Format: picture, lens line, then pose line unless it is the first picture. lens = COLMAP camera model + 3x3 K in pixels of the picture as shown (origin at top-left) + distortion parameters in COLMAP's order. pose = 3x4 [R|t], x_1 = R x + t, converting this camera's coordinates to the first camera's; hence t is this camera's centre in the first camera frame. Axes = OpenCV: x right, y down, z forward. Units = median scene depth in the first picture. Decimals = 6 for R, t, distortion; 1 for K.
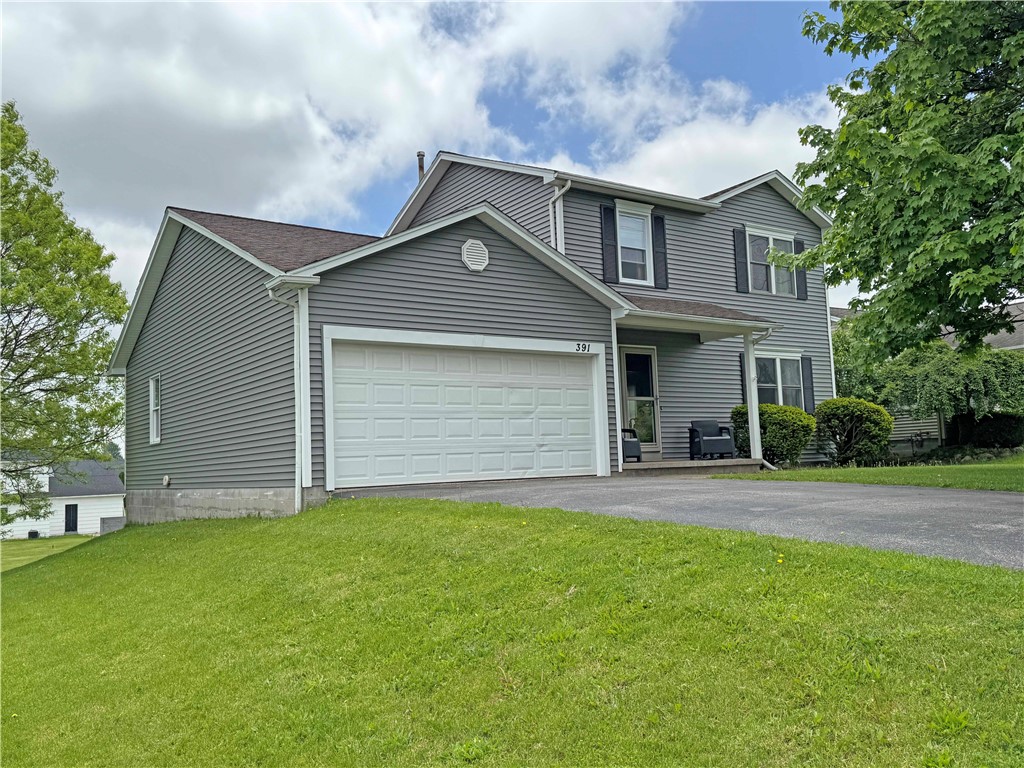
lens RADIAL K [[865.1, 0, 511.4], [0, 865.1, 384.6], [0, 0, 1]] dist [0.069729, -0.000100]
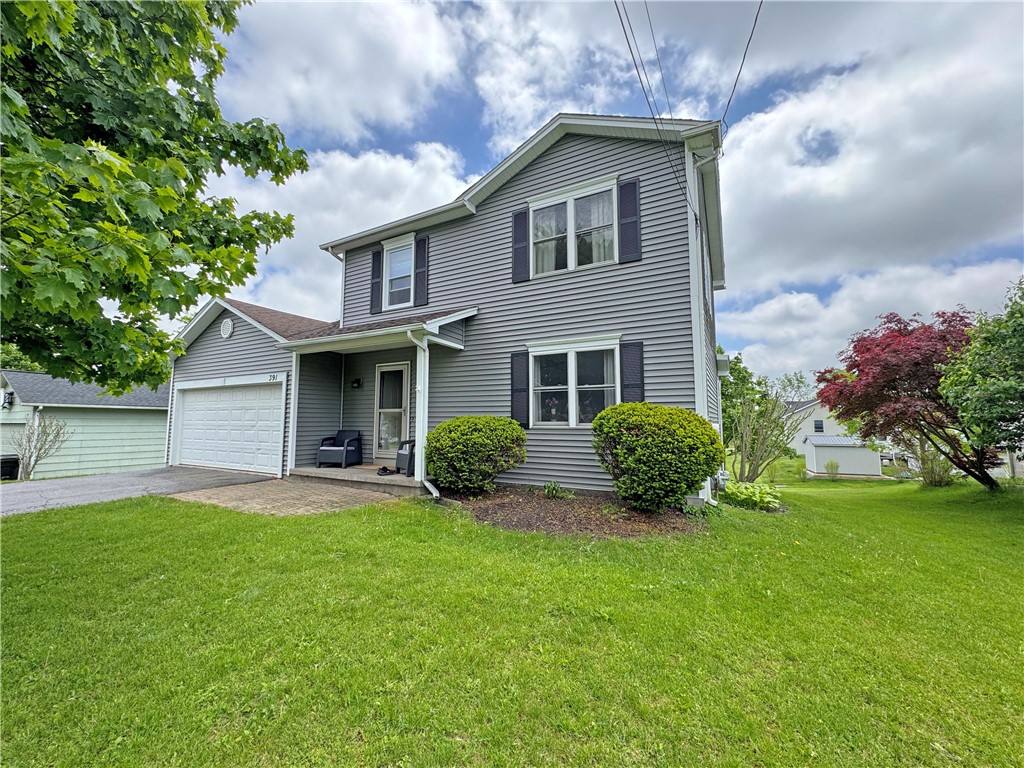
lens RADIAL K [[409.1, 0, 513.0], [0, 409.1, 381.2], [0, 0, 1]] dist [0.000298, -0.000046]
pose [[0.442921, -0.045046, -0.895428, 0.671604], [0.066650, 0.997628, -0.017219, -0.001802], [0.894080, -0.052054, 0.444872, 0.874873]]
